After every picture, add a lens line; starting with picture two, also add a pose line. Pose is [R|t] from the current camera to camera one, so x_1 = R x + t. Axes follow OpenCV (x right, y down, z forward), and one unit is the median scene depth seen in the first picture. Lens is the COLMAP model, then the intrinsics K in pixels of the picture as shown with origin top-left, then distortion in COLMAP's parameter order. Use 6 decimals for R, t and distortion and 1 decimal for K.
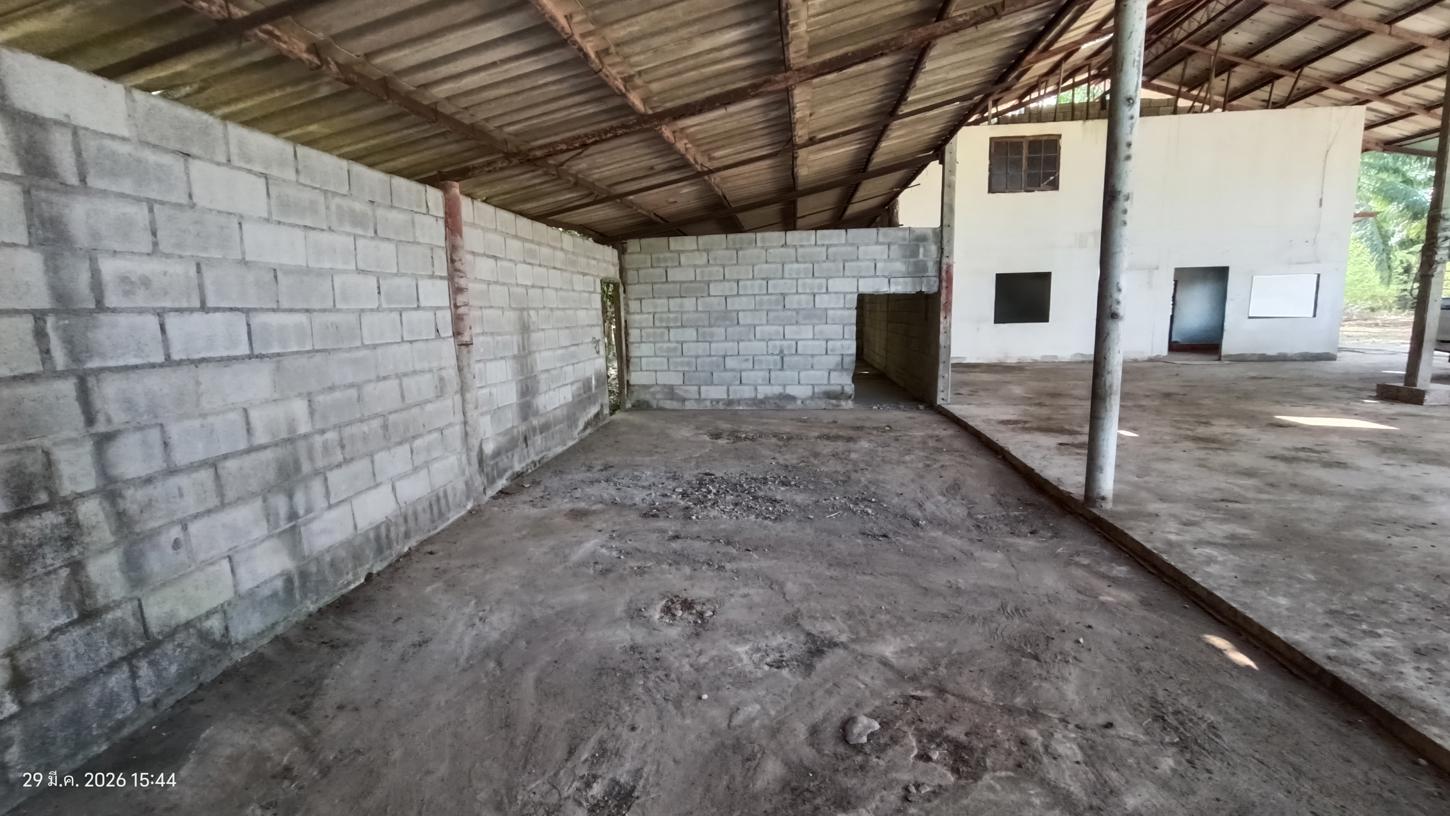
lens RADIAL K [[659.9, 0, 717.8], [0, 659.9, 414.6], [0, 0, 1]] dist [-0.004915, 0.000557]
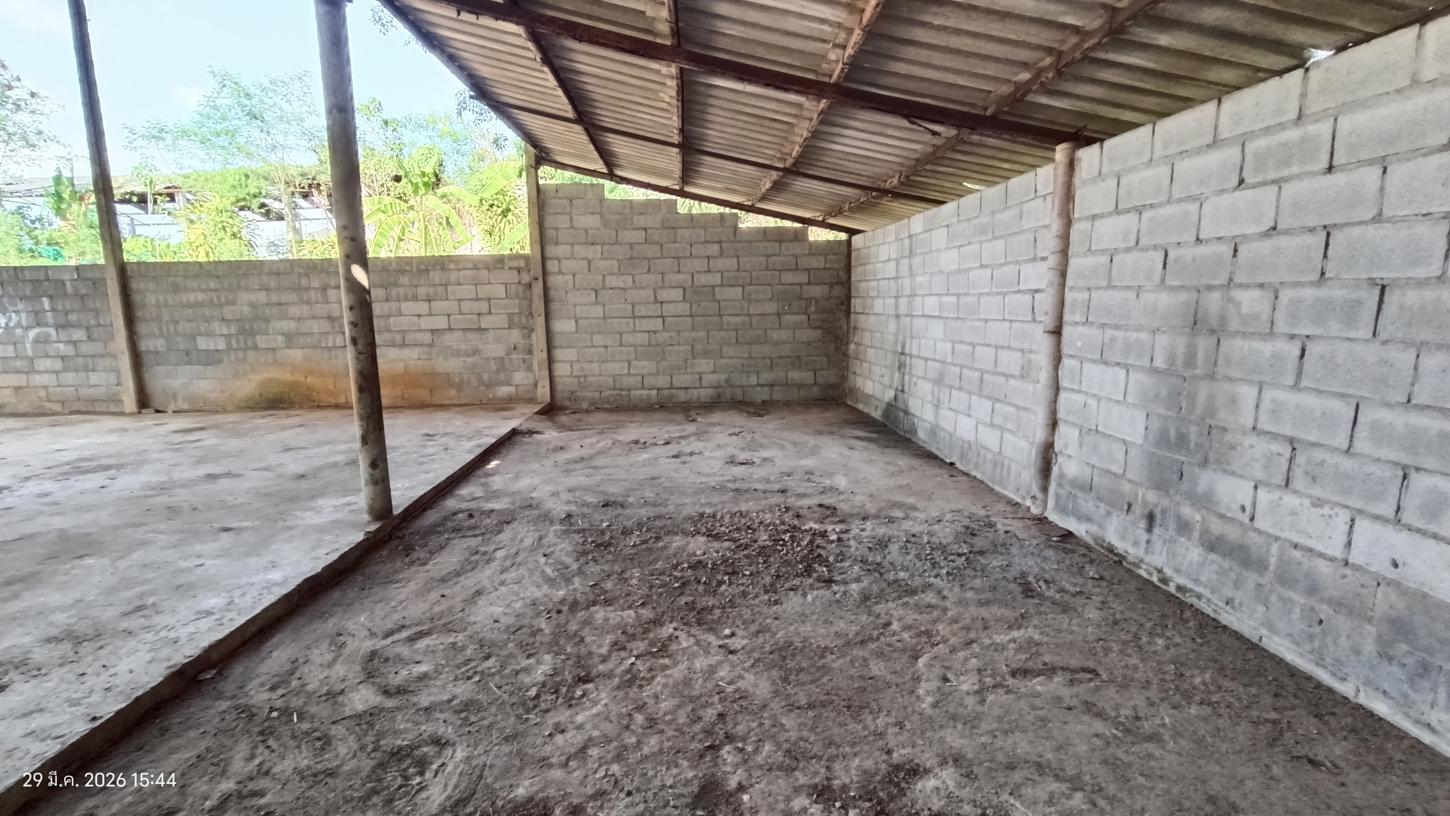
lens RADIAL K [[659.9, 0, 717.8], [0, 659.9, 414.6], [0, 0, 1]] dist [-0.004915, 0.000557]
pose [[-0.986111, 0.067363, -0.151810, 0.199768], [0.014678, 0.945824, 0.324349, -0.300412], [0.165435, 0.317616, -0.933676, 1.822299]]
